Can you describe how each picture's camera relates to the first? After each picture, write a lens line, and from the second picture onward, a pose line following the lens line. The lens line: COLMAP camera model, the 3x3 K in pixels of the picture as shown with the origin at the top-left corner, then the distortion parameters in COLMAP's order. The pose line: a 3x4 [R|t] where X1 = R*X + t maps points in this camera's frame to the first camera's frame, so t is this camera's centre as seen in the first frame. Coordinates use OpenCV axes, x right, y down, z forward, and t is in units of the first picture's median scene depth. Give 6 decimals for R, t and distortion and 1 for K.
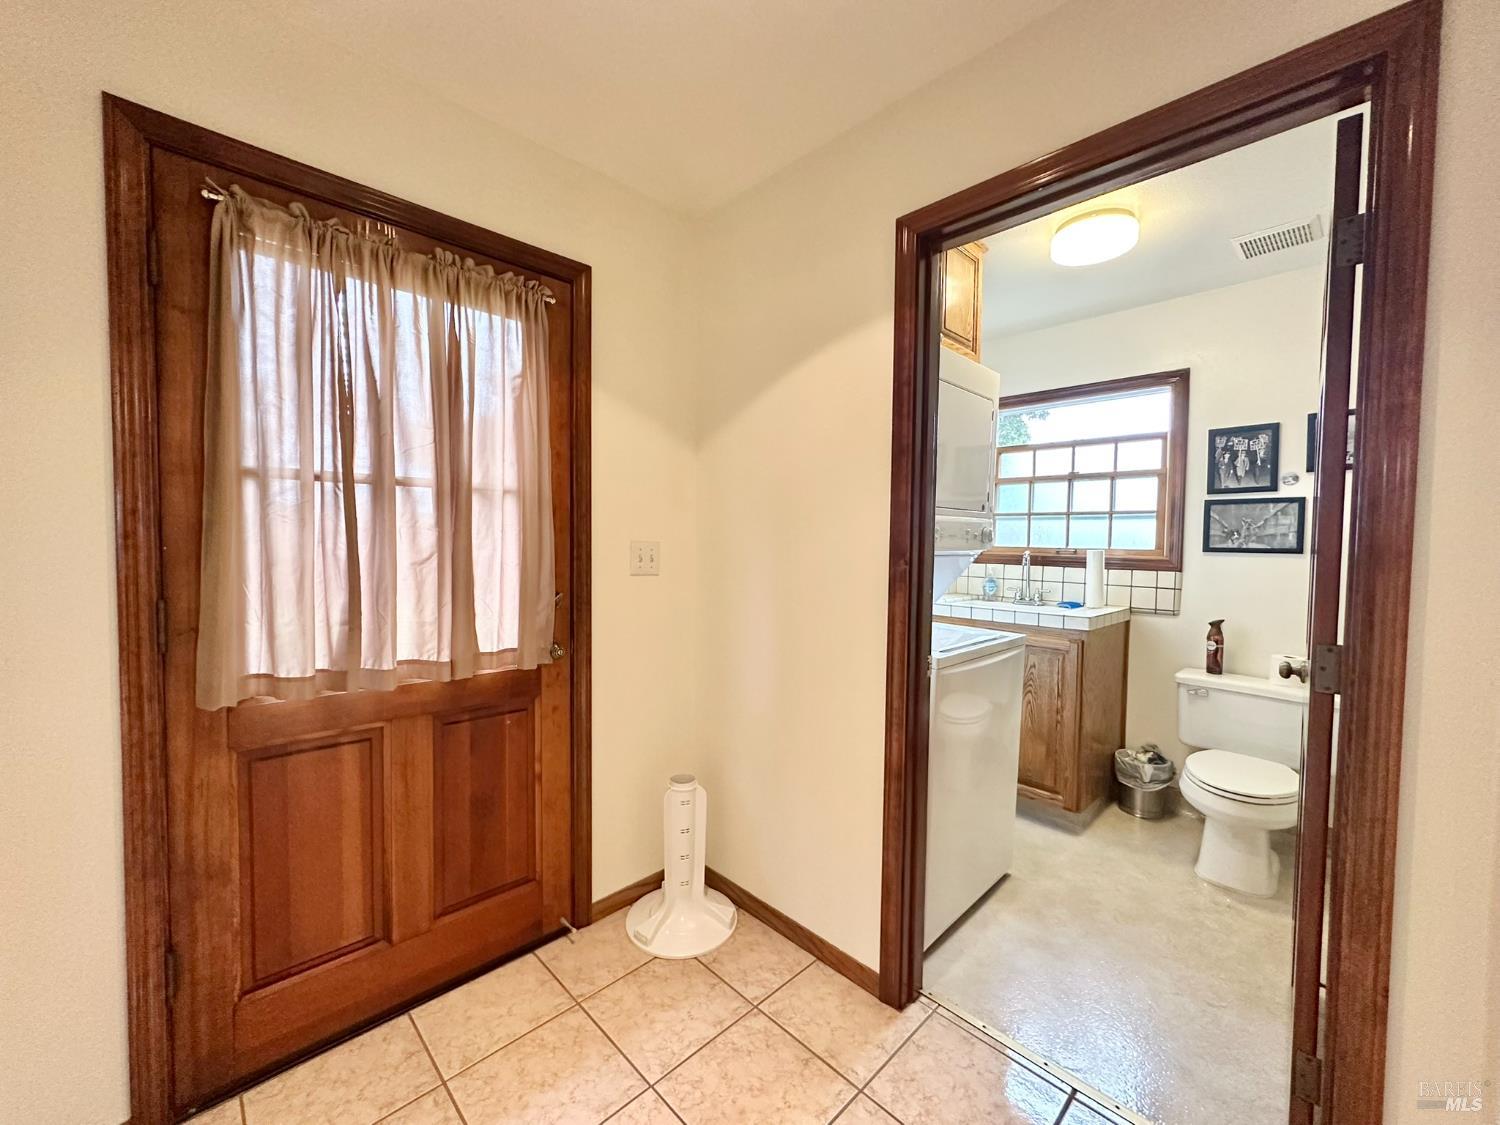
lens RADIAL K [[598.0, 0, 747.3], [0, 598.0, 559.7], [0, 0, 1]] dist [-0.002631, 0.000792]
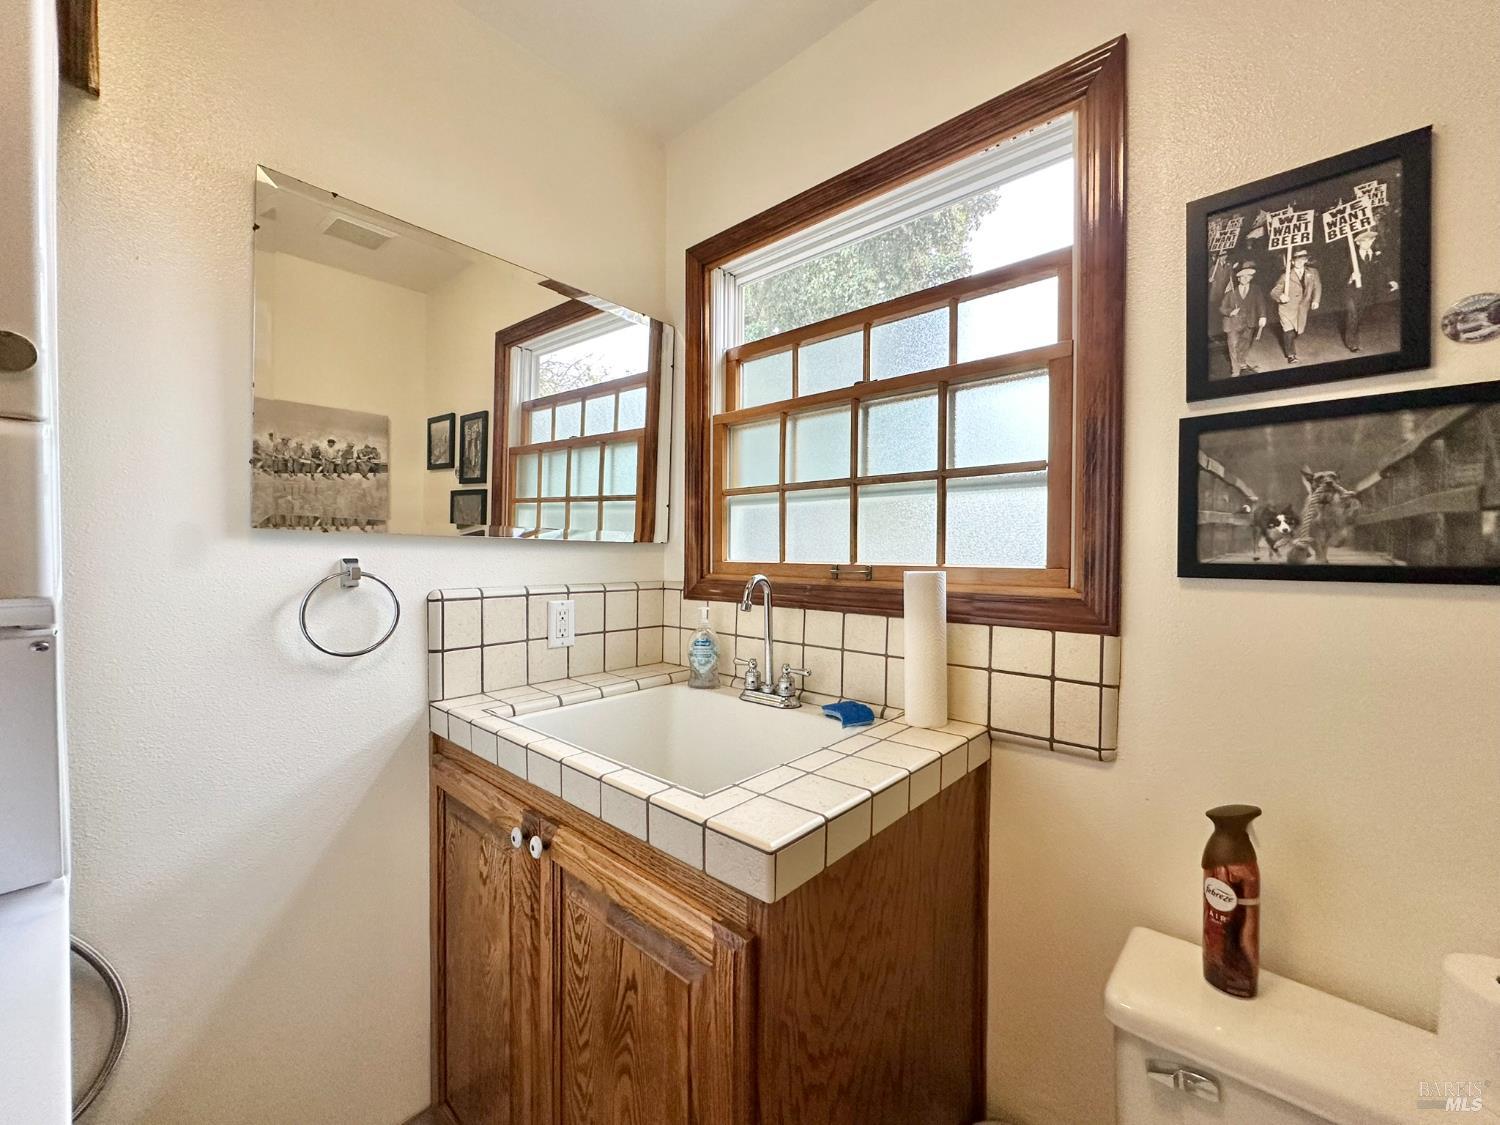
lens RADIAL K [[598.0, 0, 749.0], [0, 598.0, 557.2], [0, 0, 1]] dist [-0.002631, 0.000792]
pose [[0.997241, -0.012172, 0.073226, 0.508291], [0.013642, 0.999715, -0.019611, -0.021236], [-0.072967, 0.020556, 0.997123, 0.696535]]
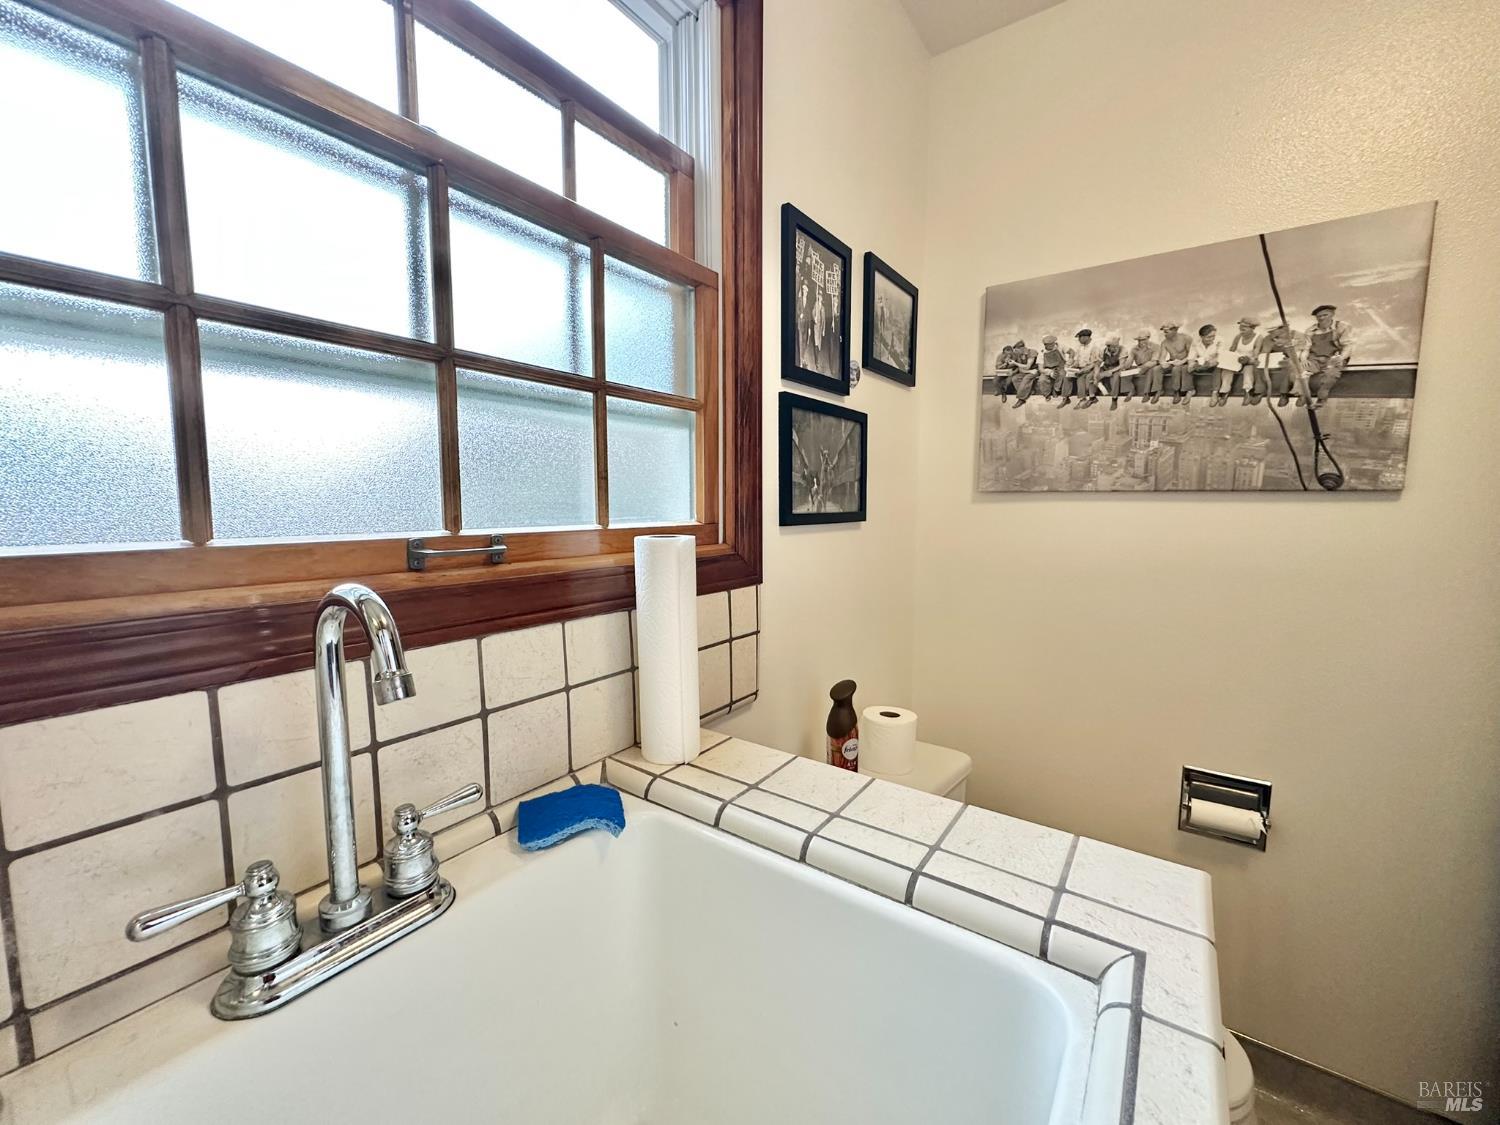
lens RADIAL K [[598.0, 0, 737.9], [0, 598.0, 564.6], [0, 0, 1]] dist [-0.002631, 0.000792]
pose [[-0.164617, -0.107925, 0.980435, 0.382846], [0.037765, 0.992577, 0.115602, -0.034909], [-0.985634, 0.056056, -0.159319, 1.103859]]
